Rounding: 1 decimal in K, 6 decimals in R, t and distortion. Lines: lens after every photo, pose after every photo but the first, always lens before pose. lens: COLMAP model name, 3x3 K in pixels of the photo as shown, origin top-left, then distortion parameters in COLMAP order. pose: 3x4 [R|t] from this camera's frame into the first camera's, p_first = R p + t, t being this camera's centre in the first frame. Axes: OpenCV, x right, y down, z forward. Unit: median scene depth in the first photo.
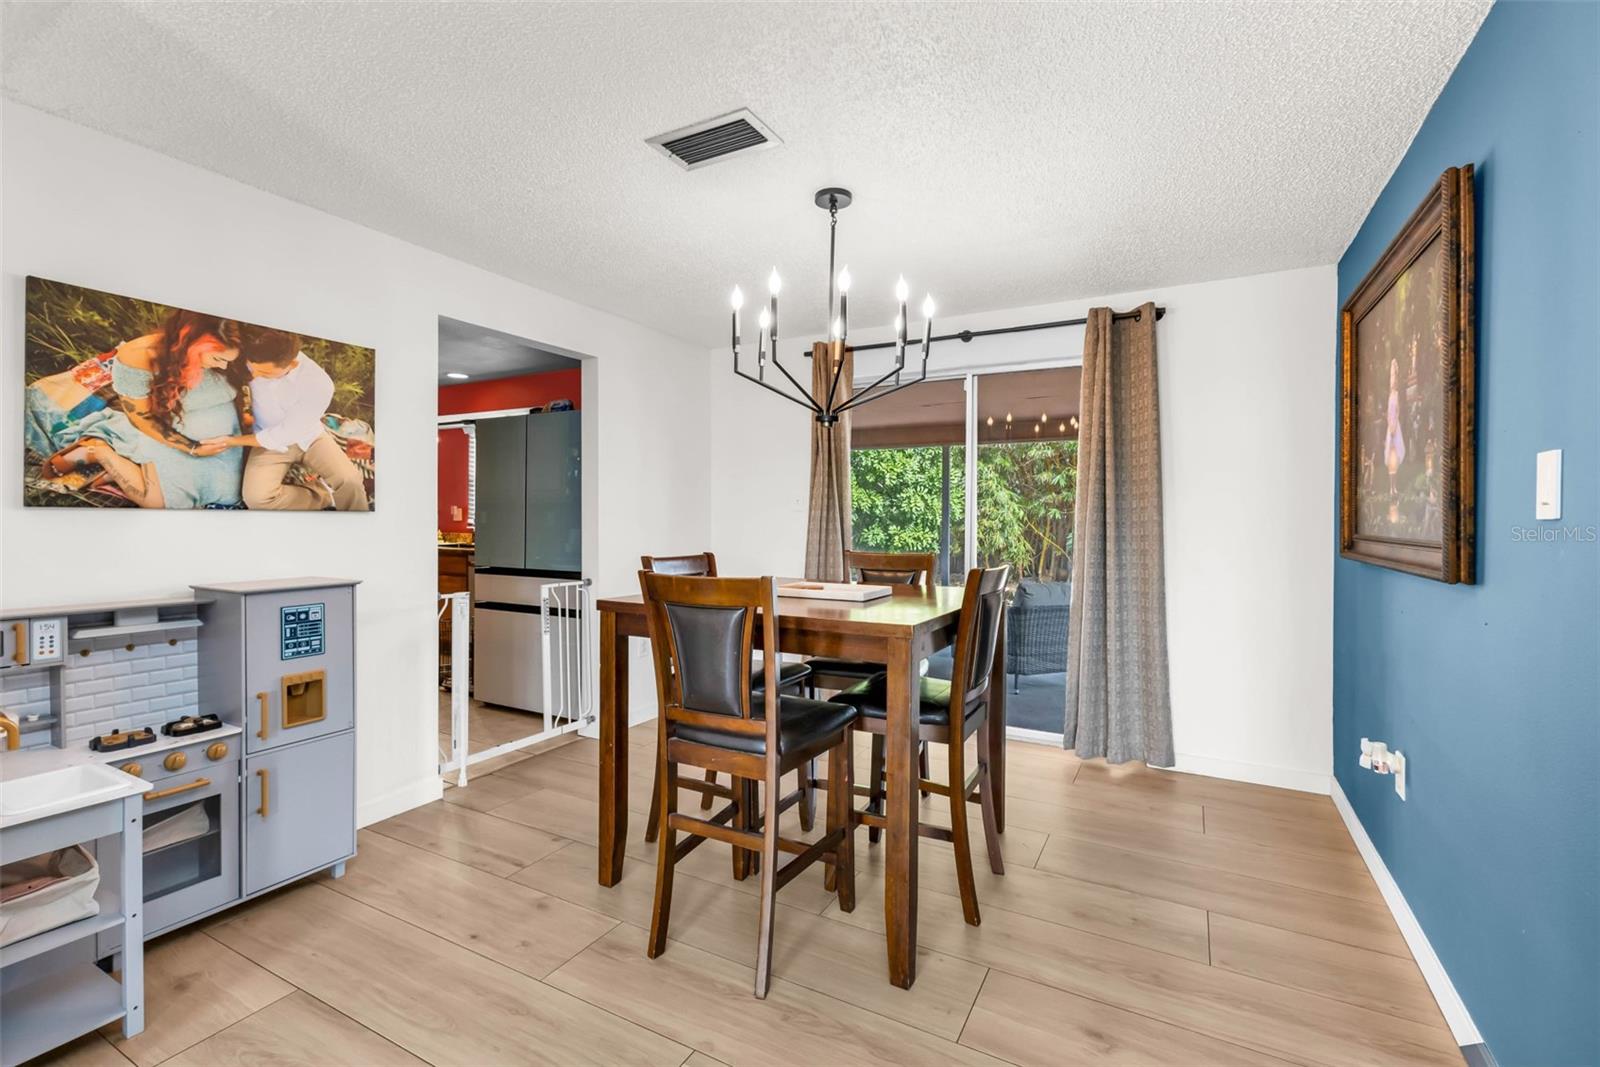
lens RADIAL K [[712.5, 0, 795.7], [0, 712.5, 525.8], [0, 0, 1]] dist [0.004267, 0.000231]
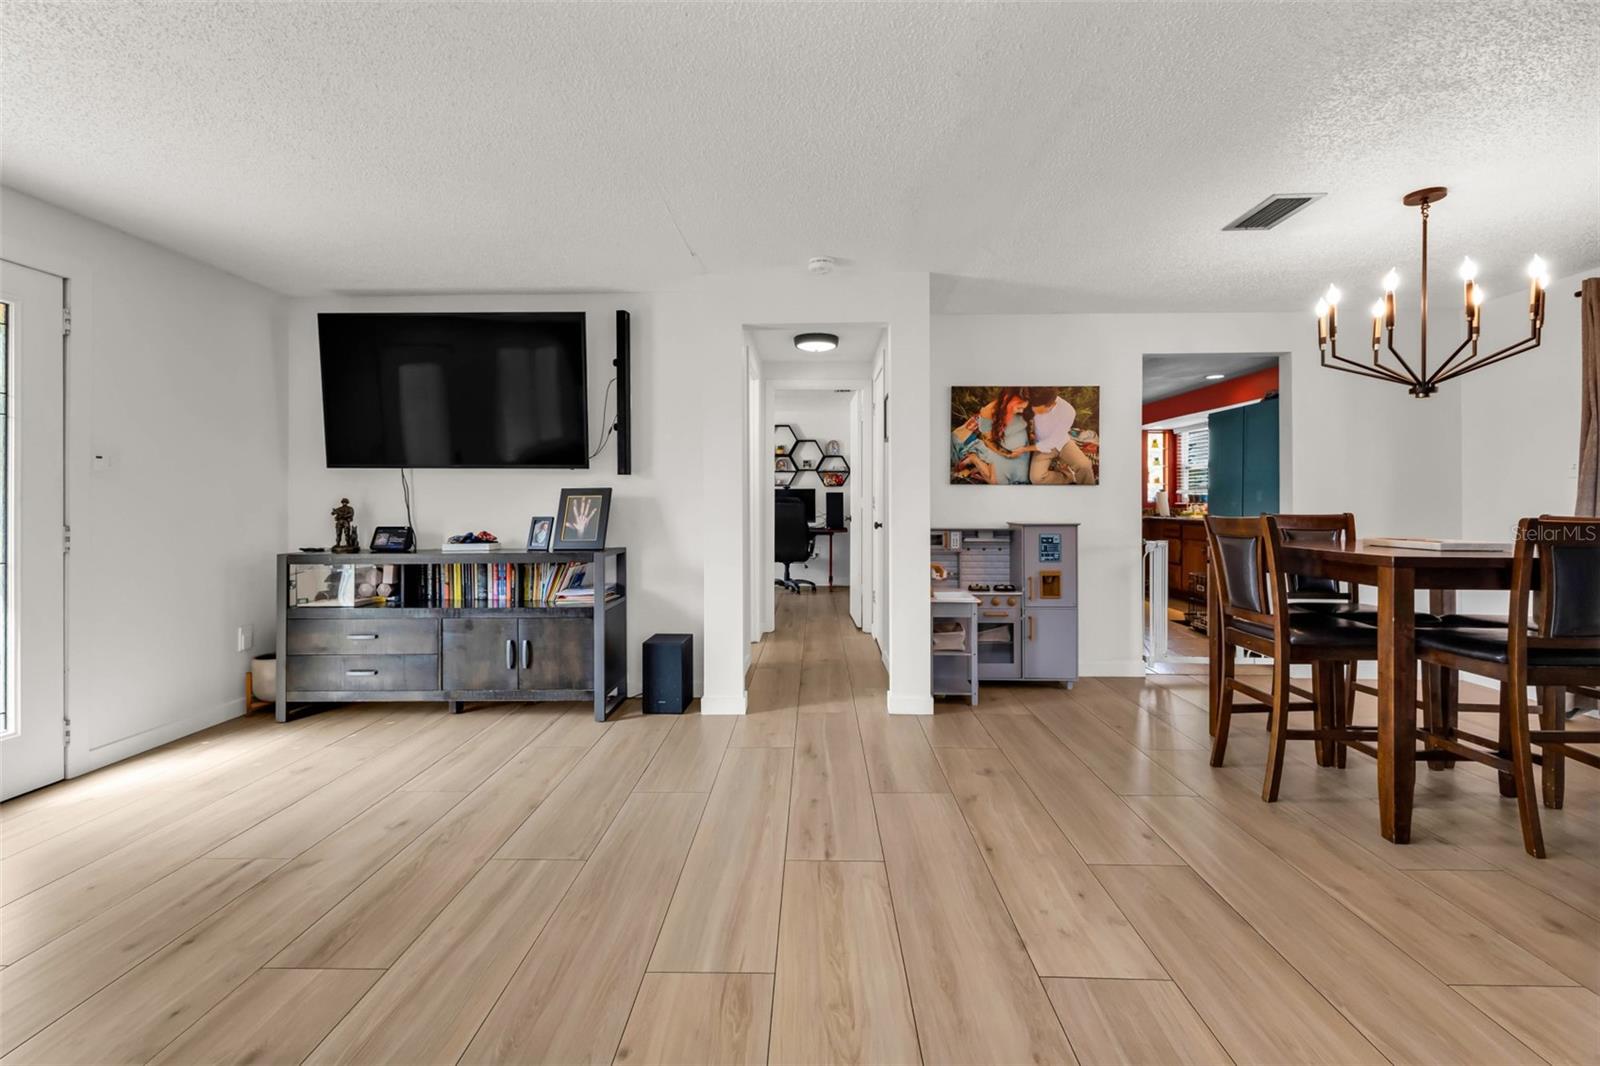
lens RADIAL K [[686.2, 0, 806.7], [0, 686.2, 514.4], [0, 0, 1]] dist [0.002465, 0.000301]
pose [[0.464389, 0.011830, -0.885552, 0.606929], [-0.007198, 0.999928, 0.009583, 0.046408], [0.885602, 0.001923, 0.464441, -0.403328]]
